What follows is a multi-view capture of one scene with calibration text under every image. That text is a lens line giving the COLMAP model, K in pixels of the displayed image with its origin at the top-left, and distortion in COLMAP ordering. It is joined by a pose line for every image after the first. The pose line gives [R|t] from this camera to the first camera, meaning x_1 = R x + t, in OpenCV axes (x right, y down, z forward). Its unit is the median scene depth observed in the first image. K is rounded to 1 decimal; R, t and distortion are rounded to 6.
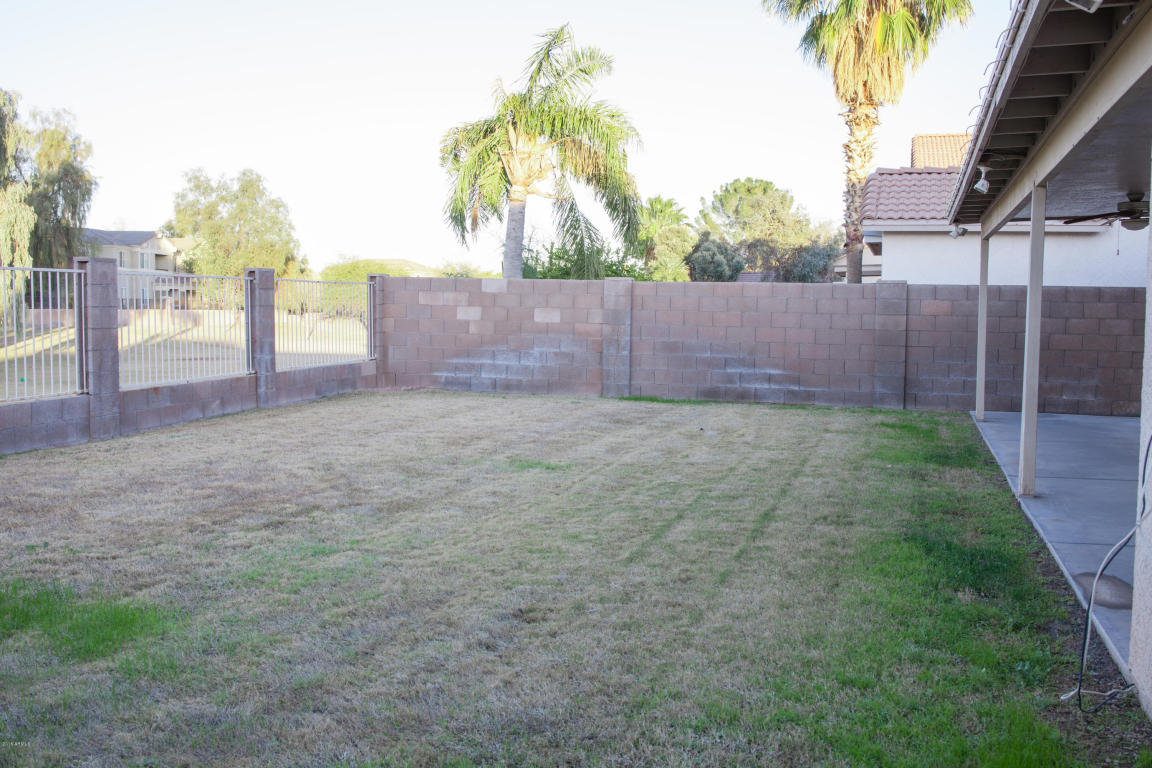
lens RADIAL K [[1149.9, 0, 584.4], [0, 1149.9, 386.1], [0, 0, 1]] dist [-0.012237, 0.000000]
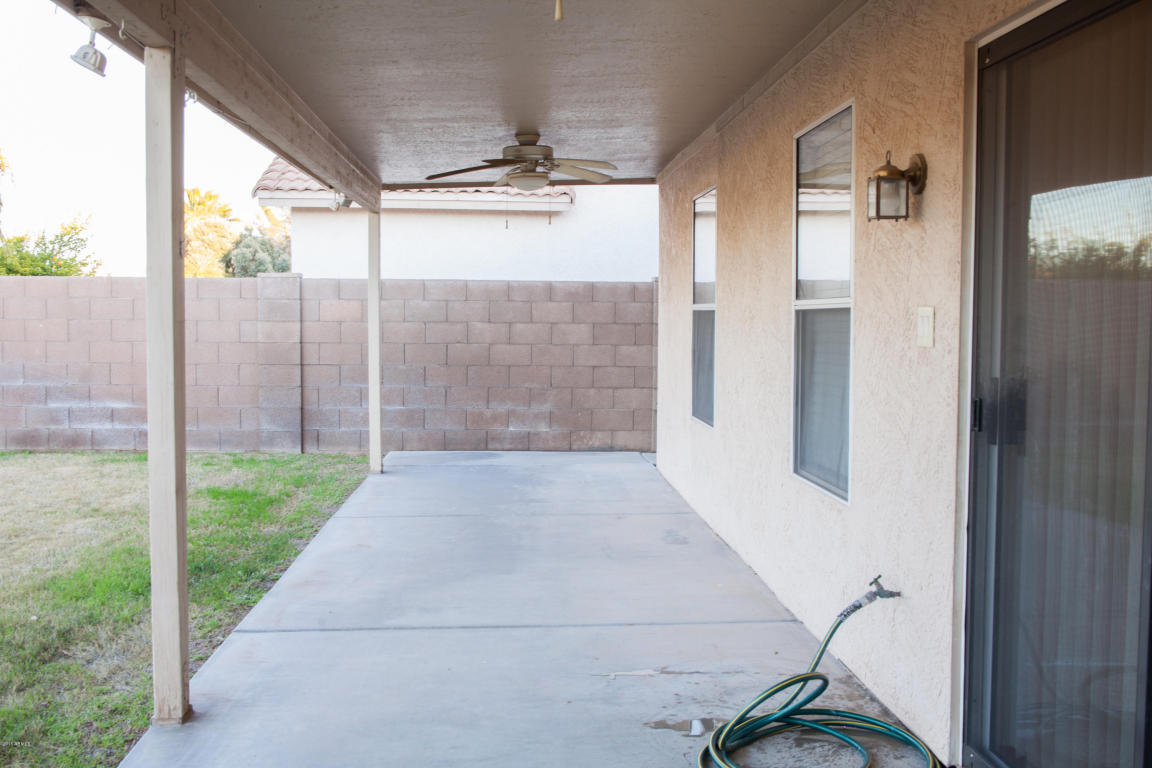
lens RADIAL K [[1149.9, 0, 569.8], [0, 1149.9, 382.2], [0, 0, 1]] dist [-0.012237, 0.000000]
pose [[0.944212, -0.028422, 0.328111, 0.199441], [0.029876, 0.999553, 0.000610, -0.018970], [-0.327981, 0.009227, 0.944639, 0.265031]]
